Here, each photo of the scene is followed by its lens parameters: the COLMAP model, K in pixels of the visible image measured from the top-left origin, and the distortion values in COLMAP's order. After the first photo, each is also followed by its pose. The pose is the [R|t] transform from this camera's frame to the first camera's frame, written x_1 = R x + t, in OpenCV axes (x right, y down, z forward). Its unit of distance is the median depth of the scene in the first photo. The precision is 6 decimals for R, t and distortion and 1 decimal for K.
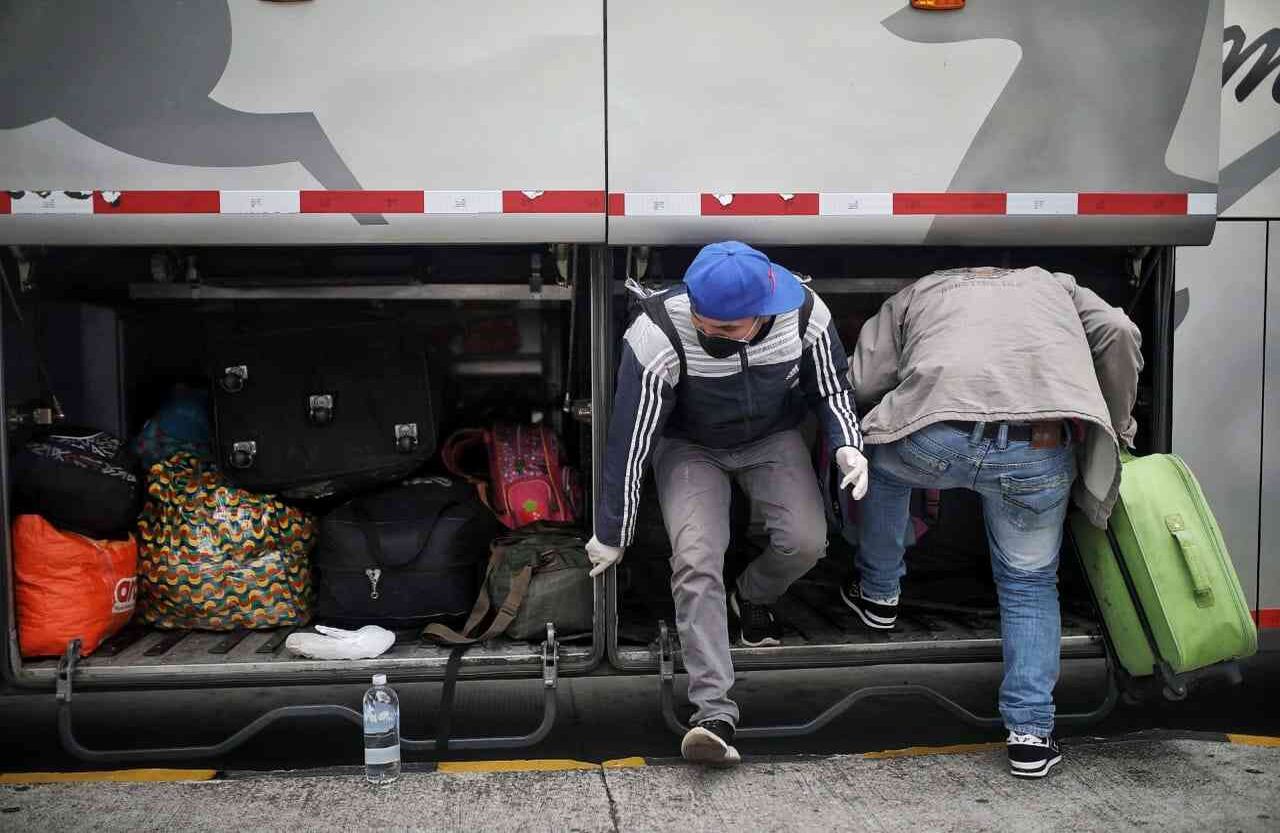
lens RADIAL K [[1246.1, 0, 607.3], [0, 1246.1, 415.1], [0, 0, 1]] dist [-0.019010, 0.014633]
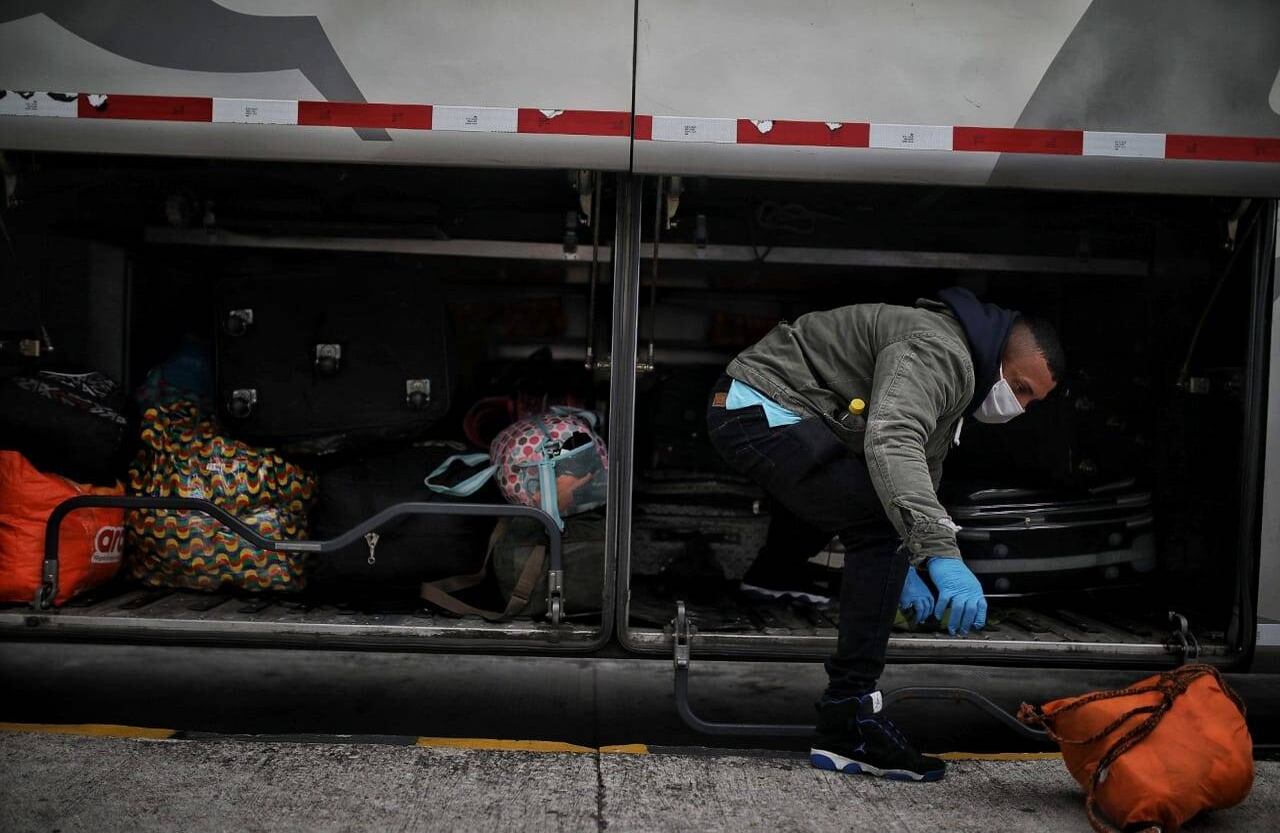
lens RADIAL K [[1246.1, 0, 607.3], [0, 1246.1, 415.1], [0, 0, 1]] dist [-0.019010, 0.014633]
pose [[0.997122, 0.043073, -0.062389, 0.040228], [-0.044966, 0.998560, -0.029259, 0.057585], [0.061039, 0.031980, 0.997623, 0.088062]]
